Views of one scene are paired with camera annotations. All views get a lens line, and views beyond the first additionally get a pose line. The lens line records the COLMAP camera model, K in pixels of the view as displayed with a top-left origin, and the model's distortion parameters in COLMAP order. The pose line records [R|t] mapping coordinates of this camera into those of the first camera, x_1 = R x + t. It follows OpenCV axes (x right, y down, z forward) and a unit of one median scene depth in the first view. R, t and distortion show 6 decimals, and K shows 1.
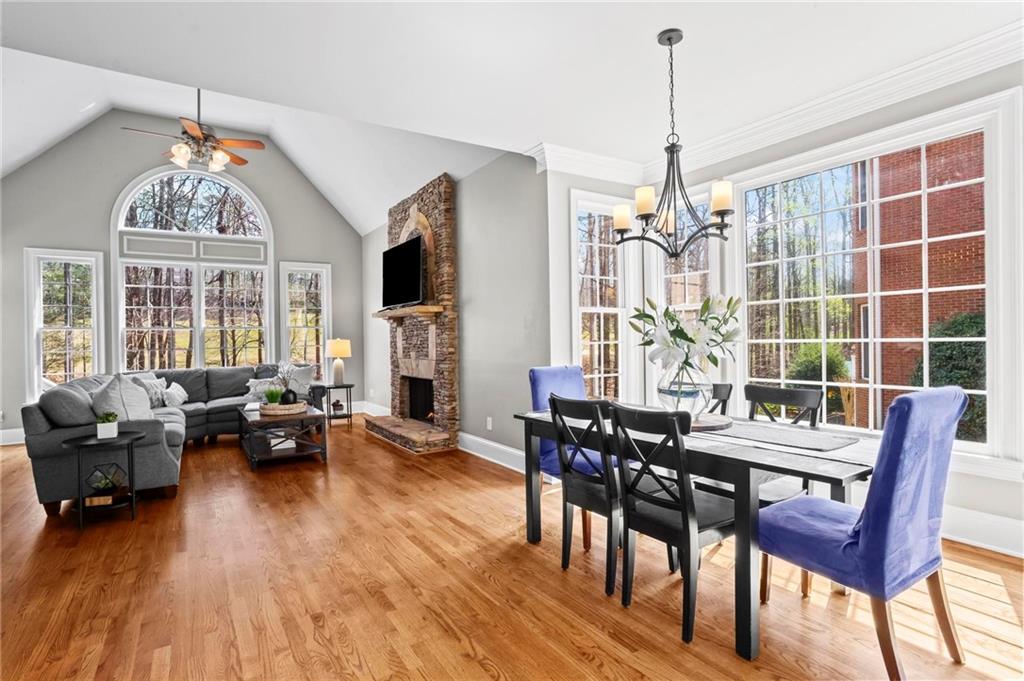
lens RADIAL K [[538.3, 0, 505.8], [0, 538.3, 339.5], [0, 0, 1]] dist [0.001861, 0.000296]
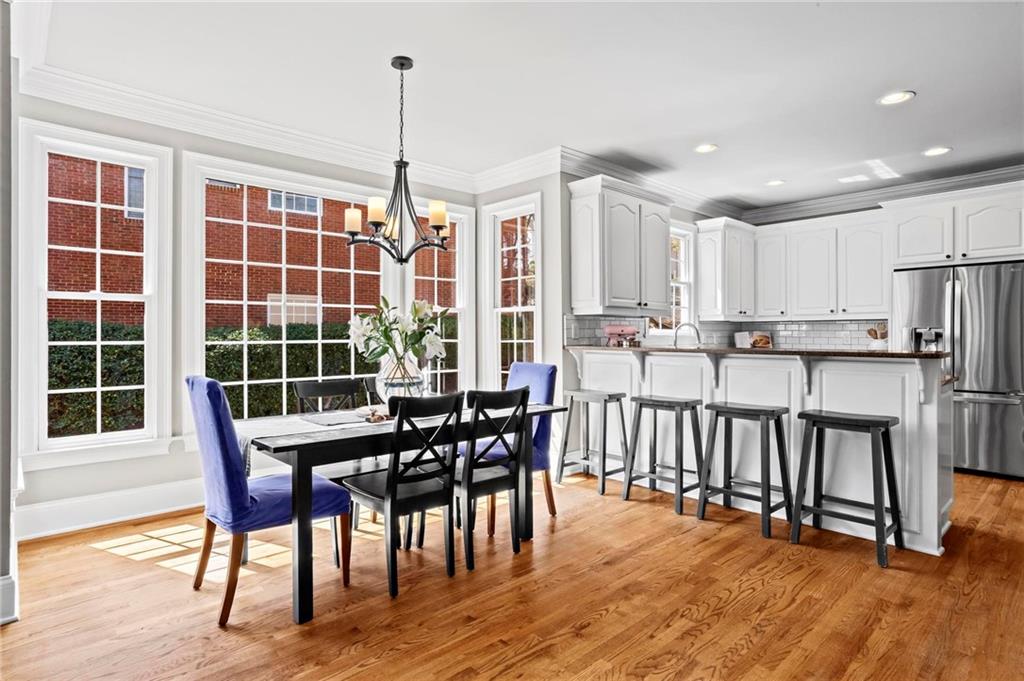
lens RADIAL K [[538.3, 0, 505.8], [0, 538.3, 339.5], [0, 0, 1]] dist [0.001861, 0.000296]
pose [[-0.205892, 0.010099, 0.978523, -0.810565], [0.002652, 0.999949, -0.009763, 0.015197], [-0.978571, 0.000585, -0.205908, 1.016706]]
